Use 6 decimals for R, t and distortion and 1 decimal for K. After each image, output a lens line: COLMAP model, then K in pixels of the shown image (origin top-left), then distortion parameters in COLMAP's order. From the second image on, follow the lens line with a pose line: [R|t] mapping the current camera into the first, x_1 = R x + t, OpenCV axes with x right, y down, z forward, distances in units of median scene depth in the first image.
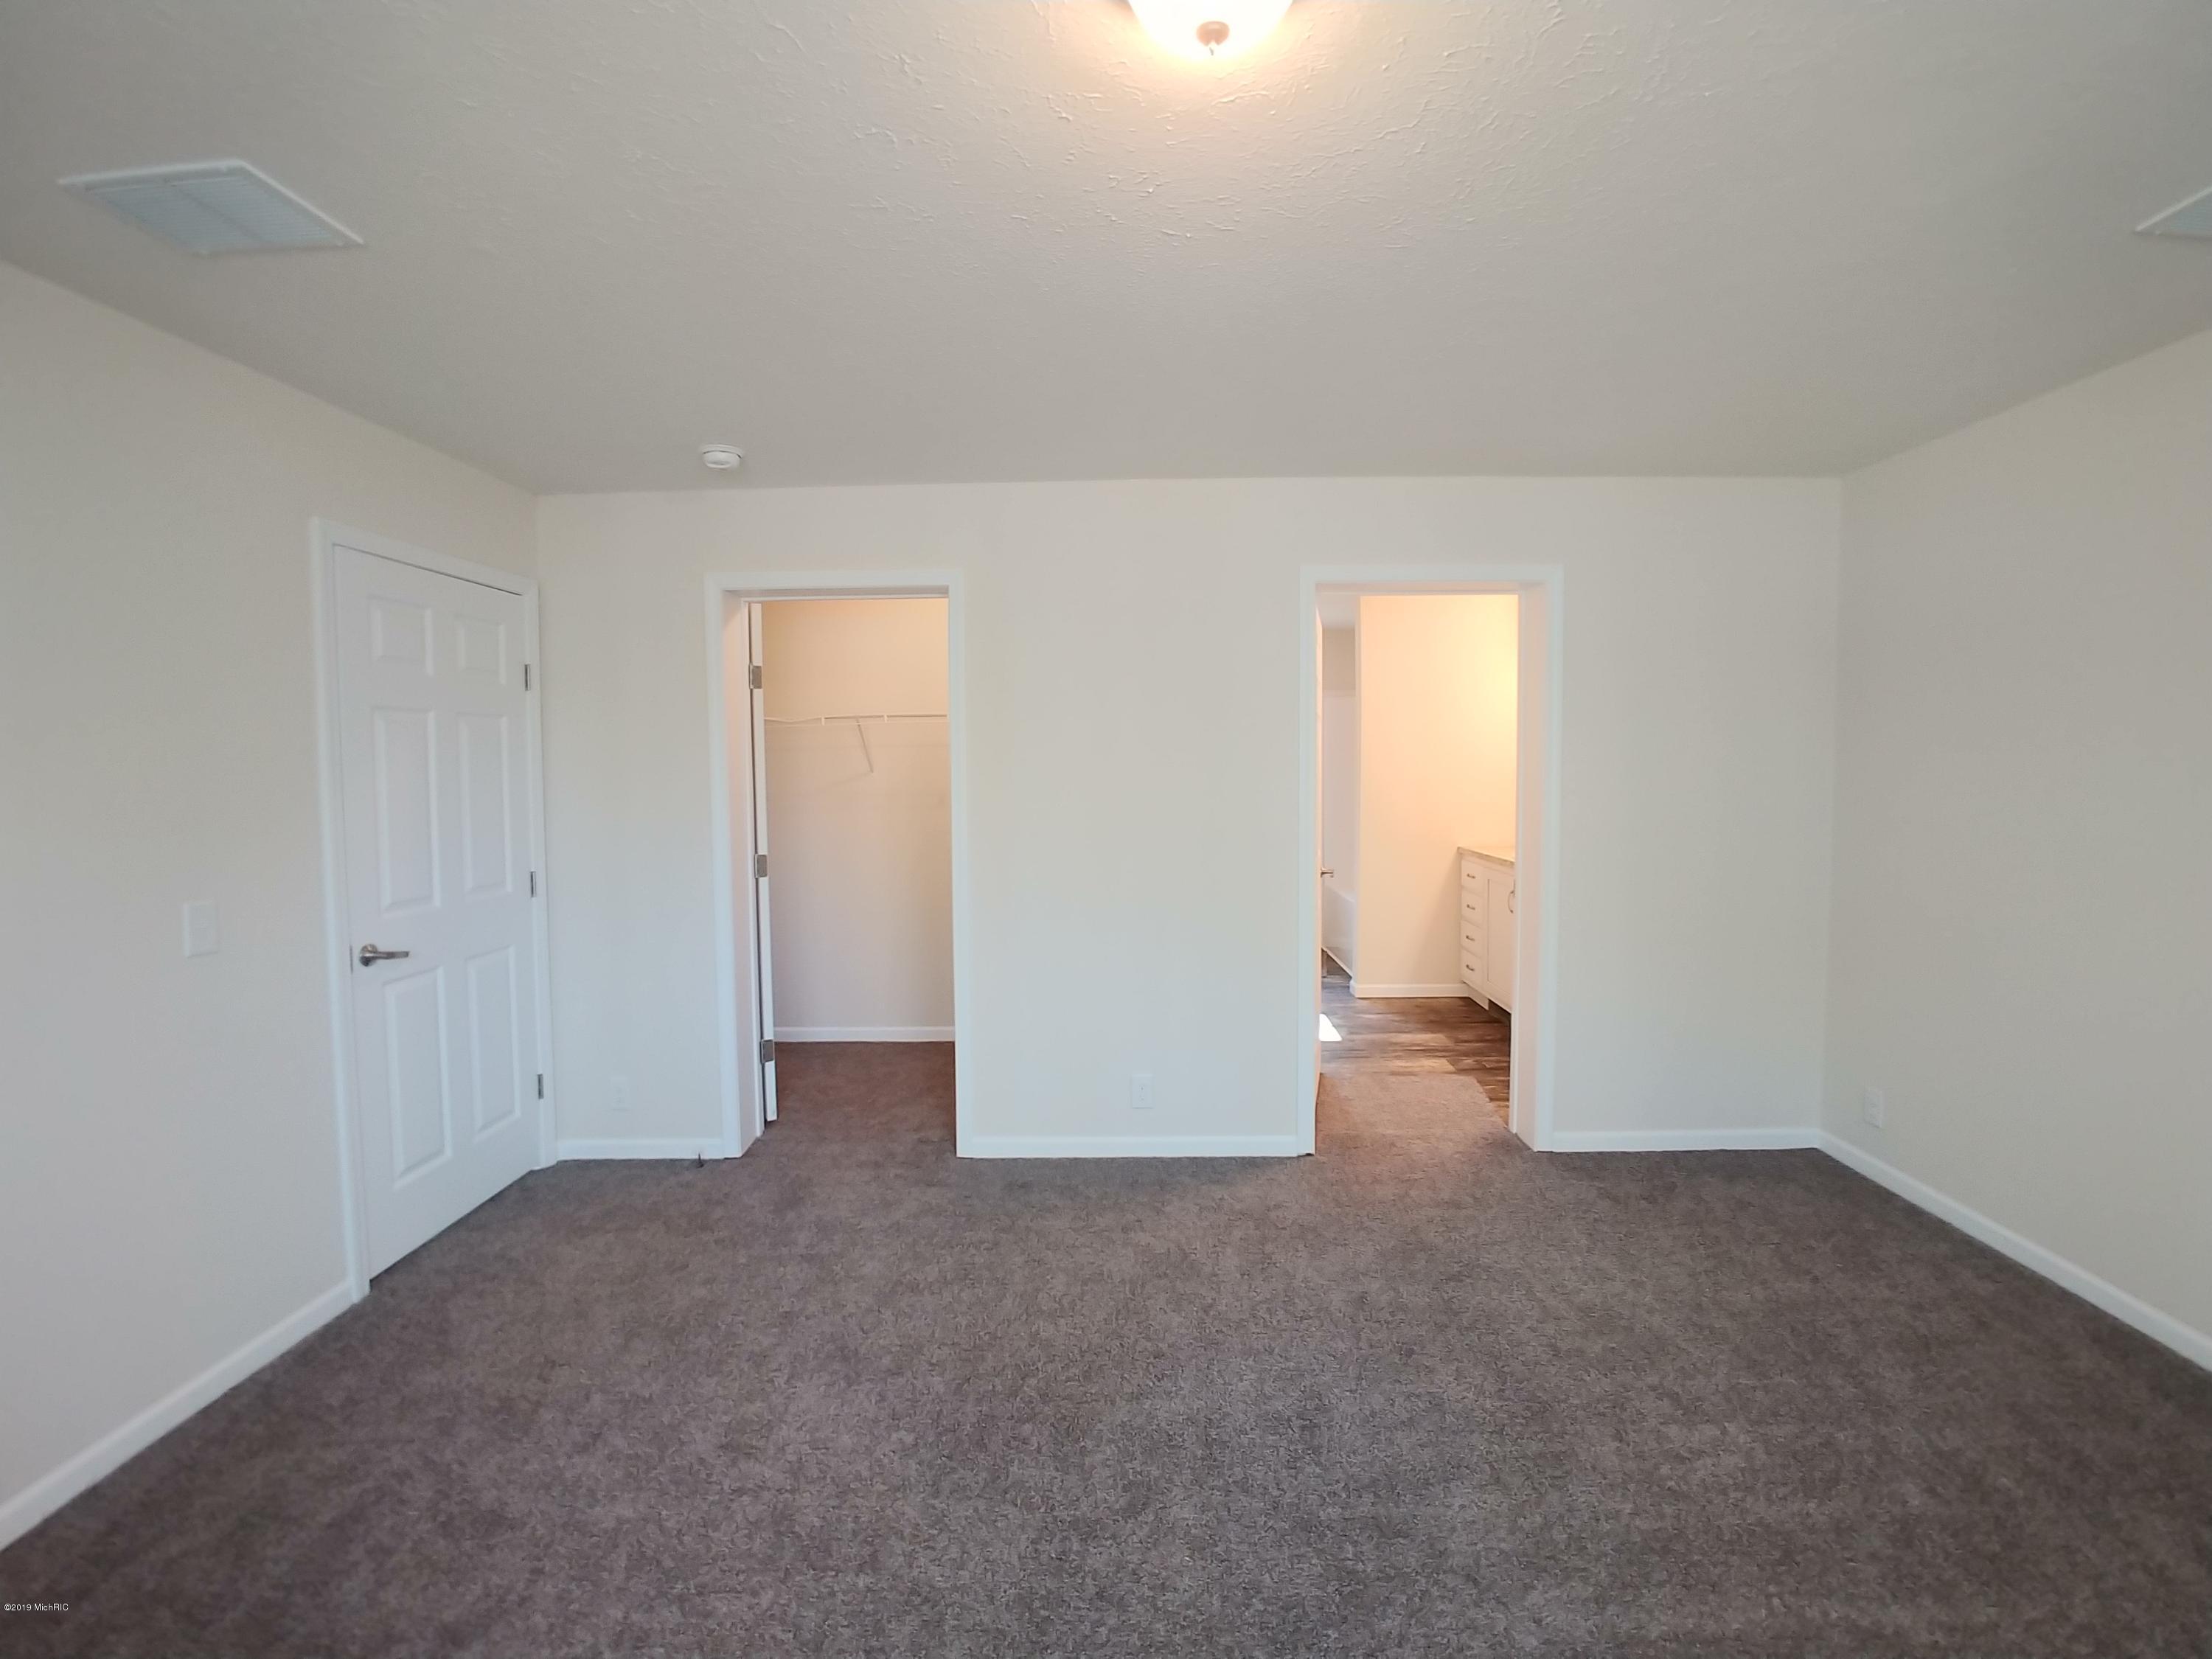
lens RADIAL K [[955.0, 0, 1110.2], [0, 955.0, 809.0], [0, 0, 1]] dist [-0.040408, 0.009566]
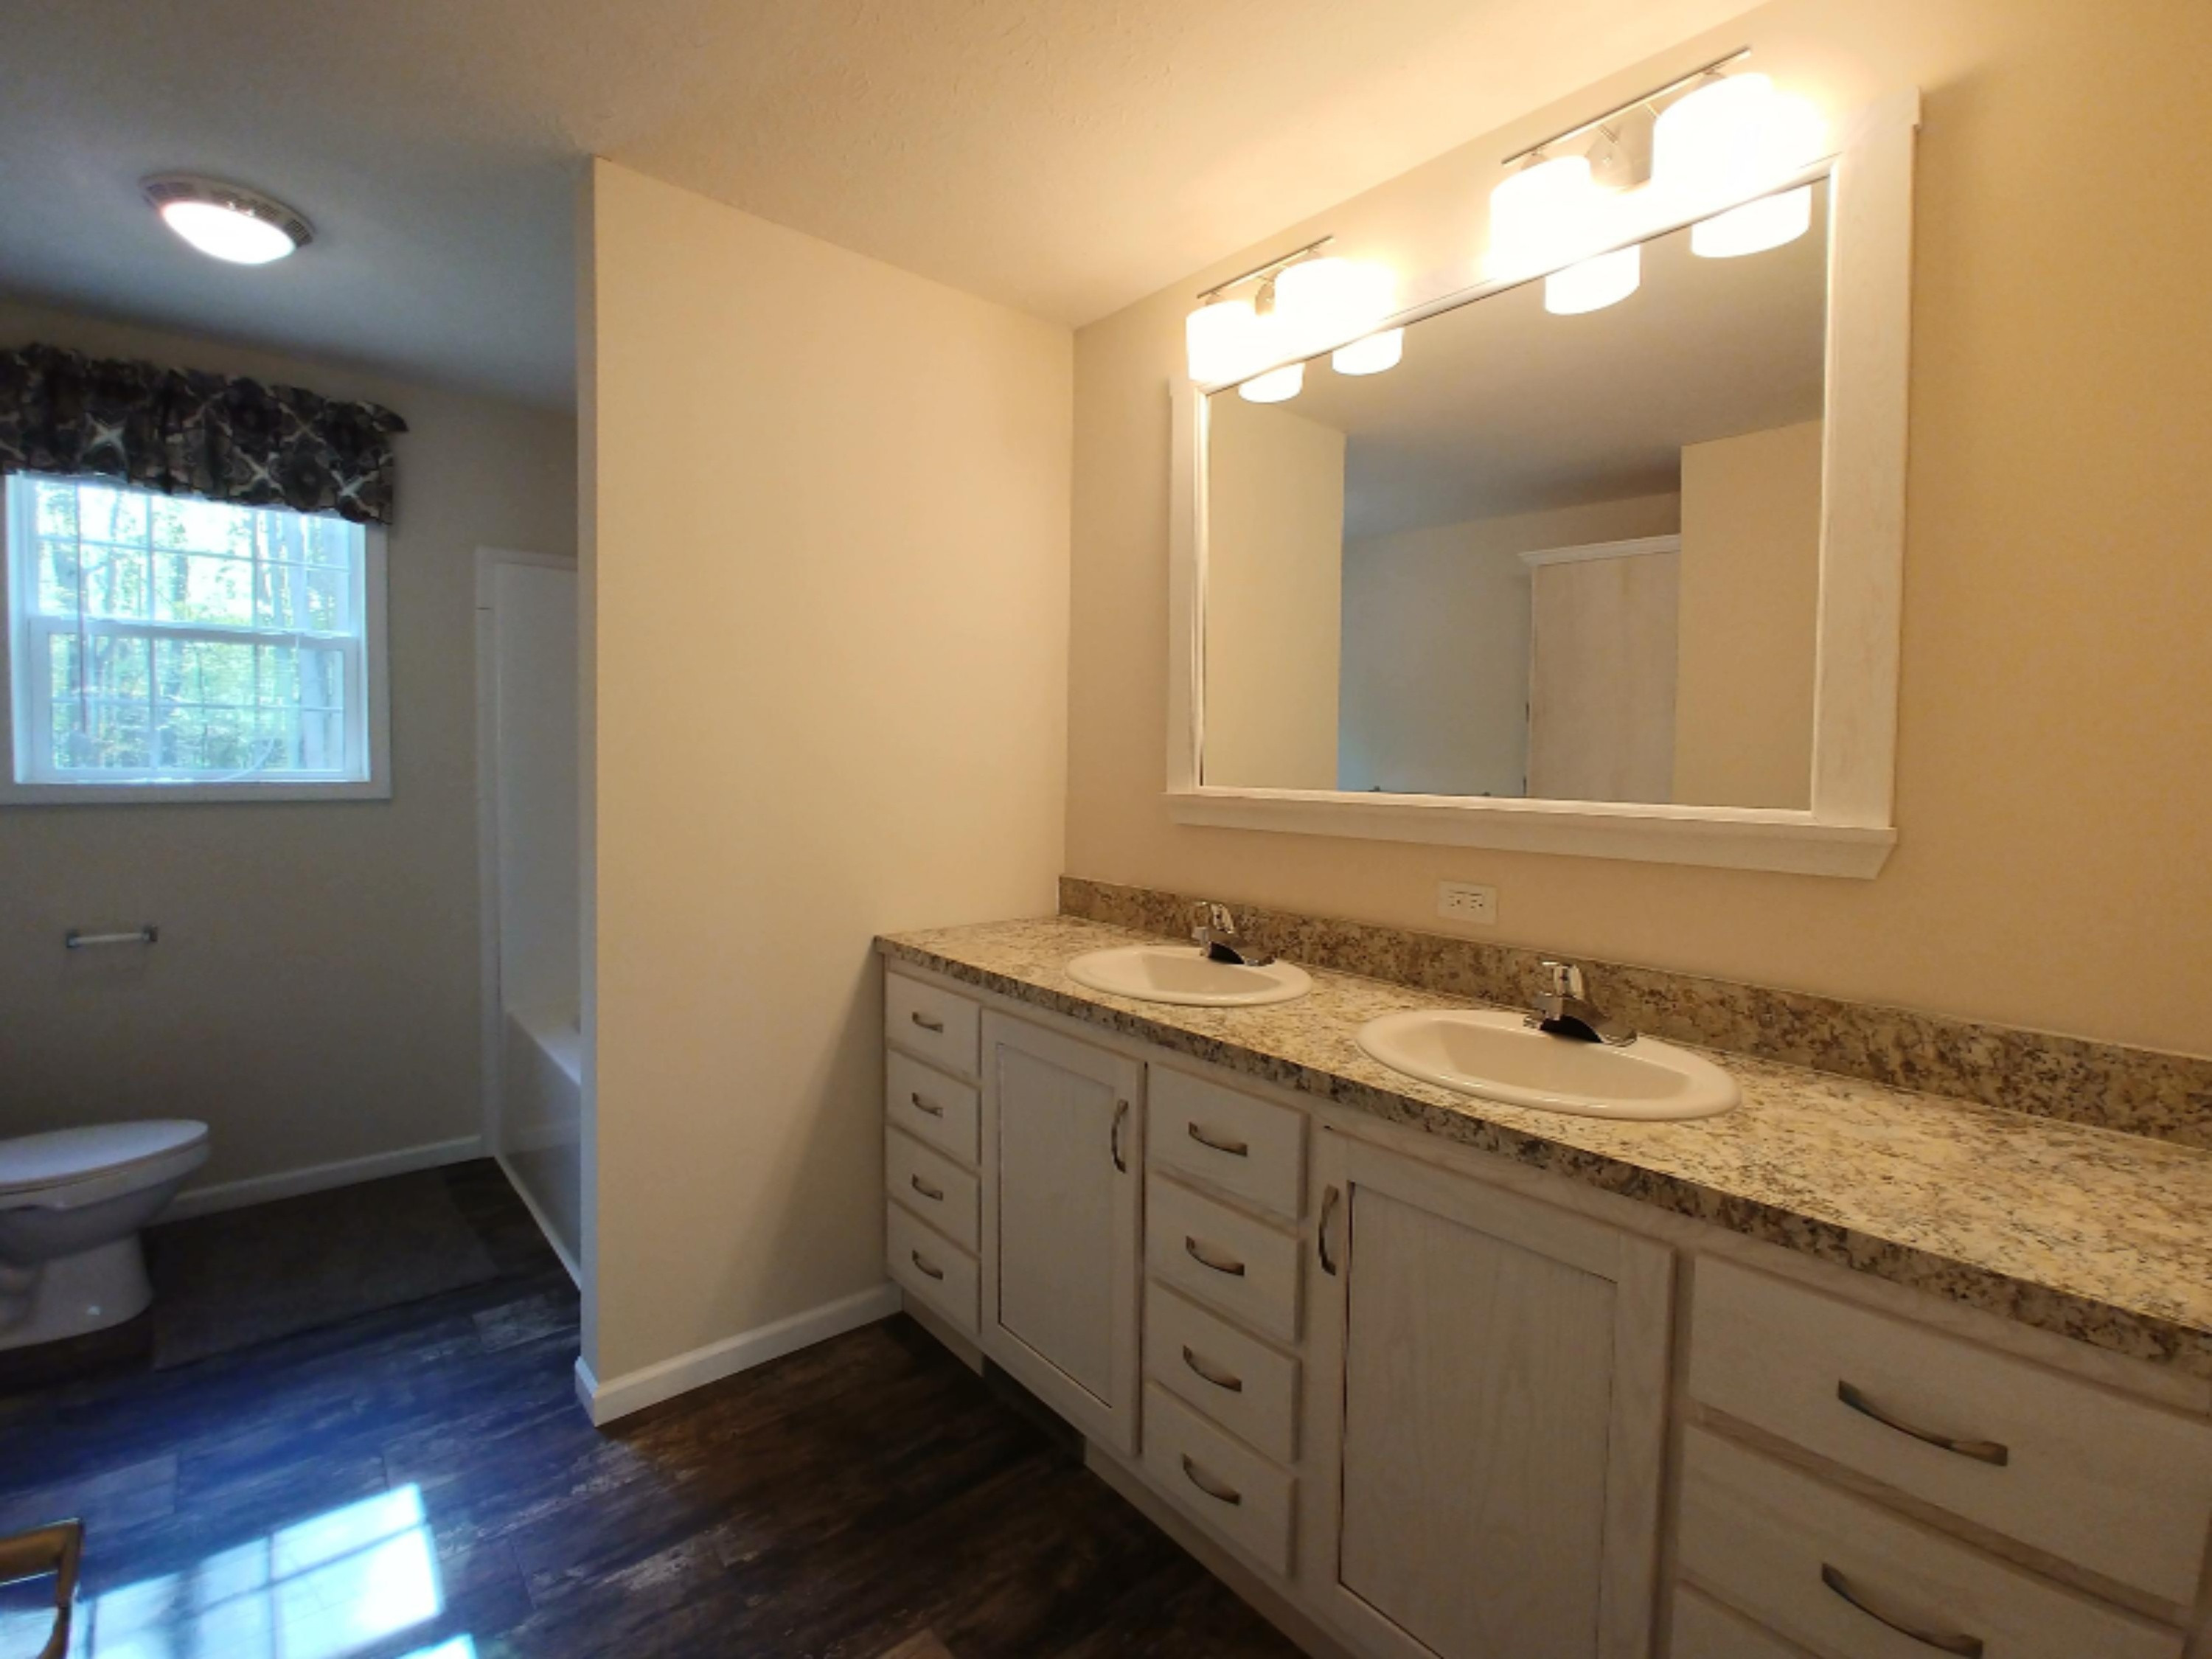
lens RADIAL K [[955.0, 0, 1110.2], [0, 955.0, 809.0], [0, 0, 1]] dist [-0.040408, 0.009566]
pose [[0.720103, 0.002367, 0.693863, 0.165344], [-0.000821, 0.999996, -0.002560, -0.012955], [-0.693866, 0.001273, 0.720103, 0.656354]]
